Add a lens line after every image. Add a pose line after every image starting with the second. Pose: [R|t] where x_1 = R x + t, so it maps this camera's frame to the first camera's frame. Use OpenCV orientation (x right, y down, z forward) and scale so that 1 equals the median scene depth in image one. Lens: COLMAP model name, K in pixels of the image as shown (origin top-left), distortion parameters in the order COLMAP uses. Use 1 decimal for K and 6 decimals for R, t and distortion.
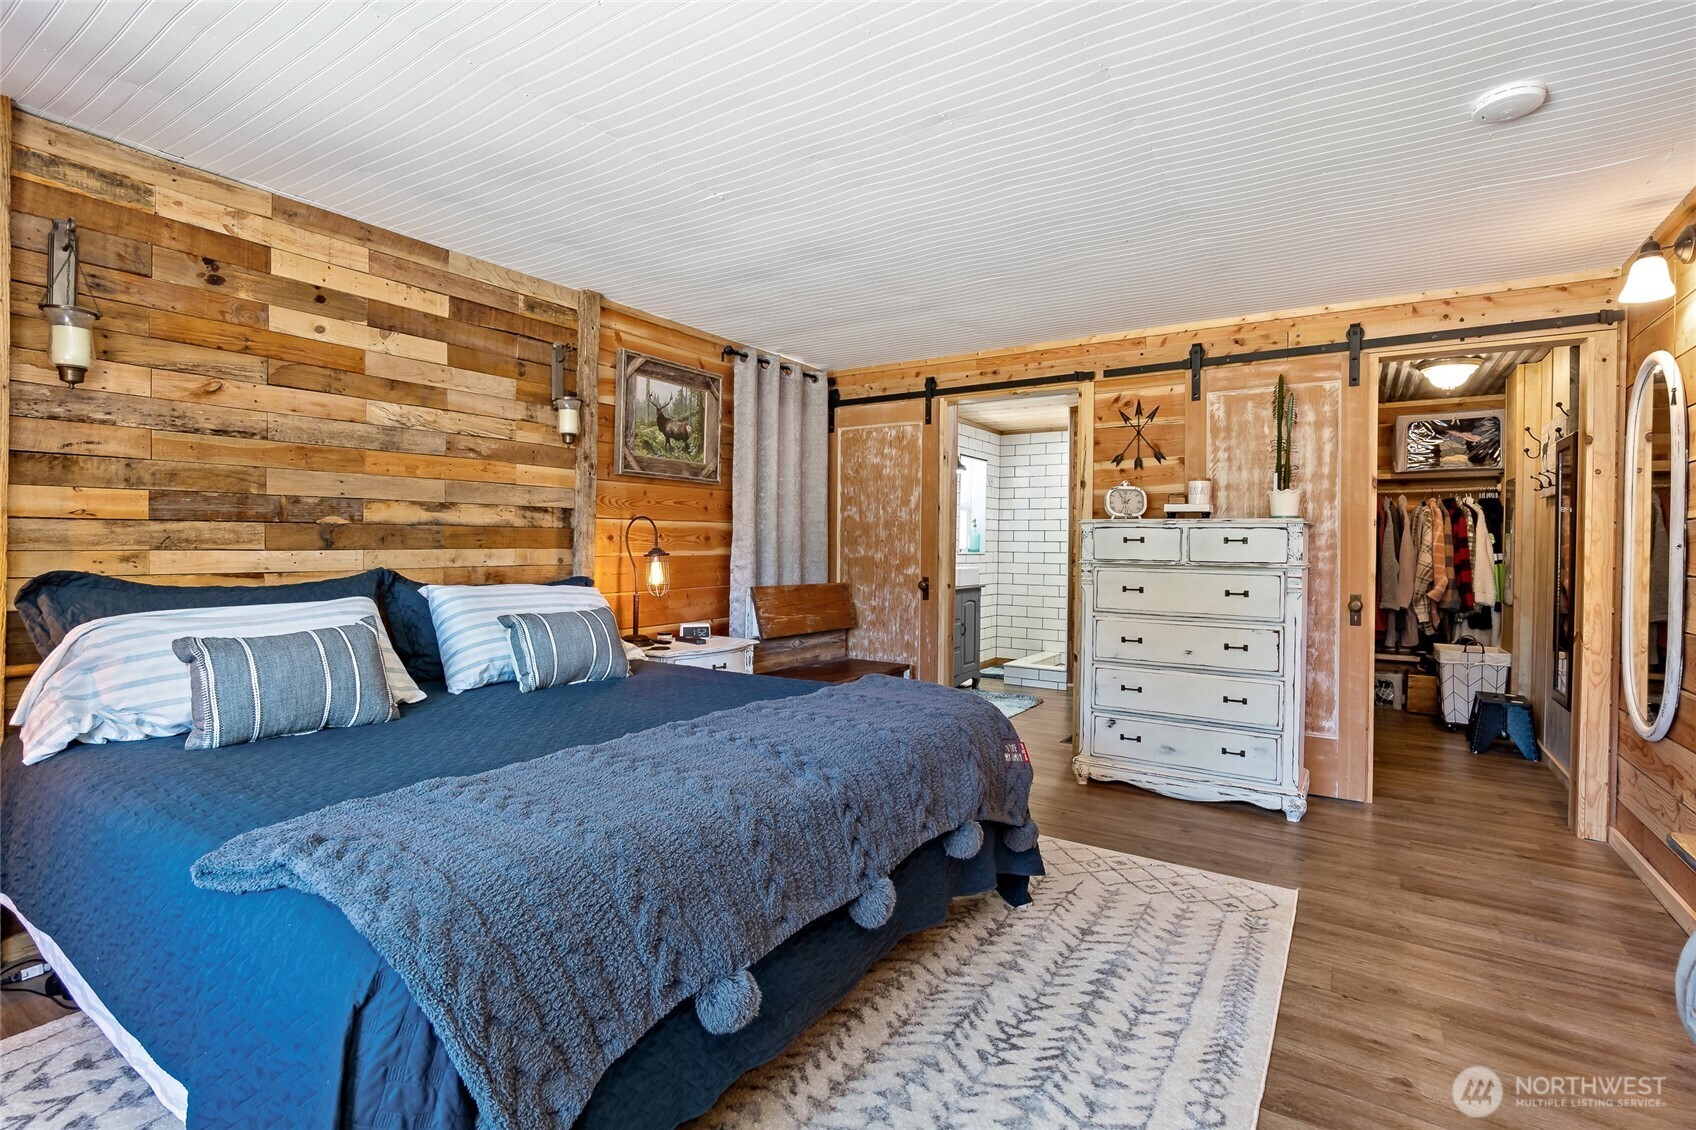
lens RADIAL K [[791.4, 0, 837.9], [0, 791.4, 554.5], [0, 0, 1]] dist [-0.011499, 0.000087]
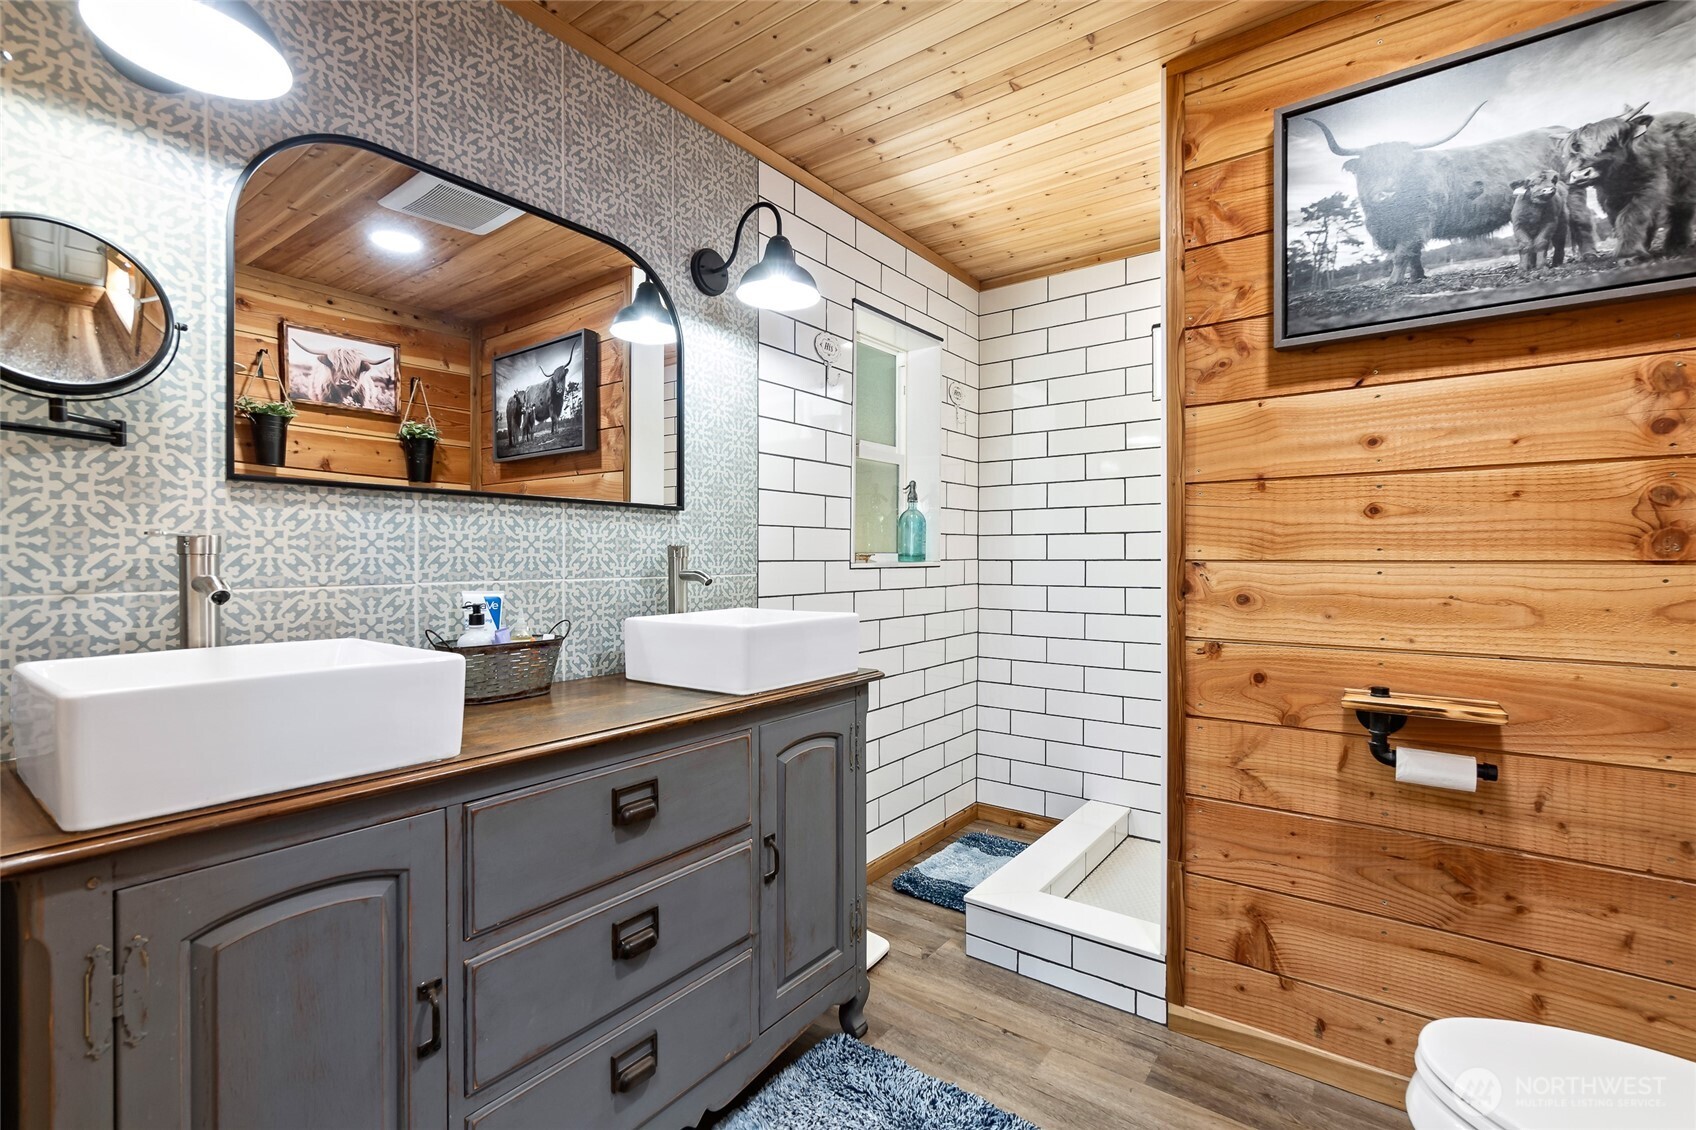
lens RADIAL K [[750.8, 0, 841.7], [0, 750.8, 552.5], [0, 0, 1]] dist [-0.001816, -0.000061]
pose [[0.997941, -0.010594, -0.063254, 0.734032], [0.009824, 0.999874, -0.012472, -0.014035], [0.063378, 0.011825, 0.997920, 2.780457]]
